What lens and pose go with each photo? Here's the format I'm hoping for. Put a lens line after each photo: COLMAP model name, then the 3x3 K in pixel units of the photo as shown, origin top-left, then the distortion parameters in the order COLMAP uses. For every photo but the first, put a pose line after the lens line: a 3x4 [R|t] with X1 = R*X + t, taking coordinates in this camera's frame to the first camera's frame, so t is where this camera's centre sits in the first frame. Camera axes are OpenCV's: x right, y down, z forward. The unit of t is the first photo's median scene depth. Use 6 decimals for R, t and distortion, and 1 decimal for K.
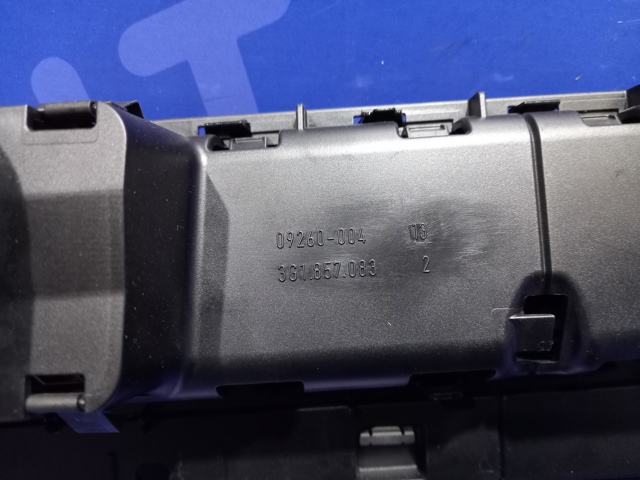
lens RADIAL K [[501.5, 0, 319.9], [0, 501.5, 254.6], [0, 0, 1]] dist [-0.044633, -0.000703]
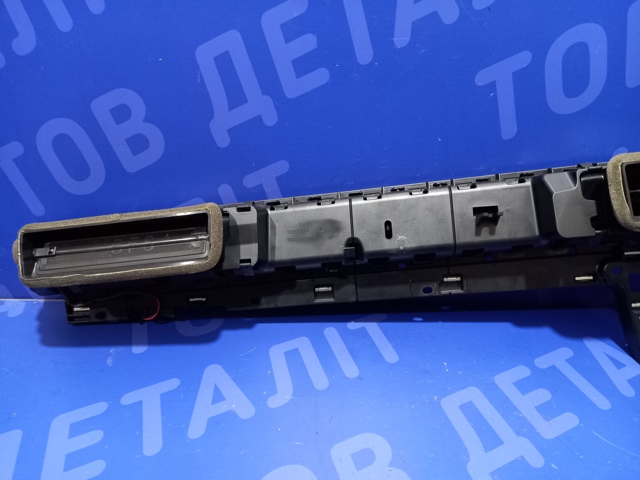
lens RADIAL K [[479.9, 0, 320.0], [0, 479.9, 240.0], [0, 0, 1]] dist [0.074120, -0.068695]
pose [[0.998513, -0.036286, -0.040684, 0.338695], [0.035972, 0.999317, -0.008434, 0.082976], [0.040963, 0.006958, 0.999136, -2.937615]]
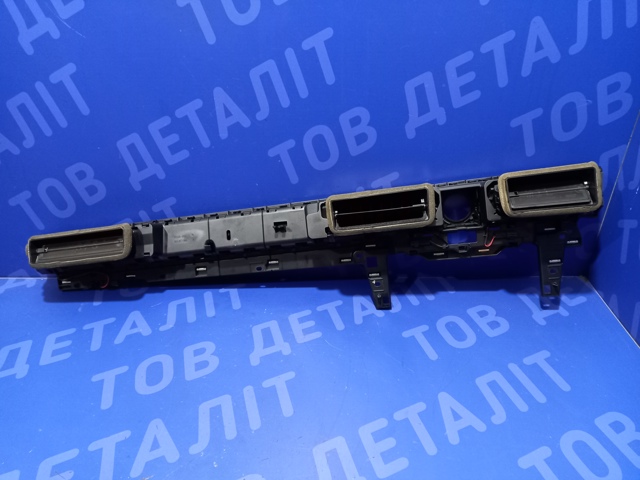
lens RADIAL K [[479.9, 0, 320.0], [0, 479.9, 240.0], [0, 0, 1]] dist [0.074120, -0.068695]
pose [[0.994123, -0.051545, -0.095194, 2.741487], [0.052089, 0.998637, 0.003234, 0.105361], [0.094897, -0.008174, 0.995454, -5.925204]]
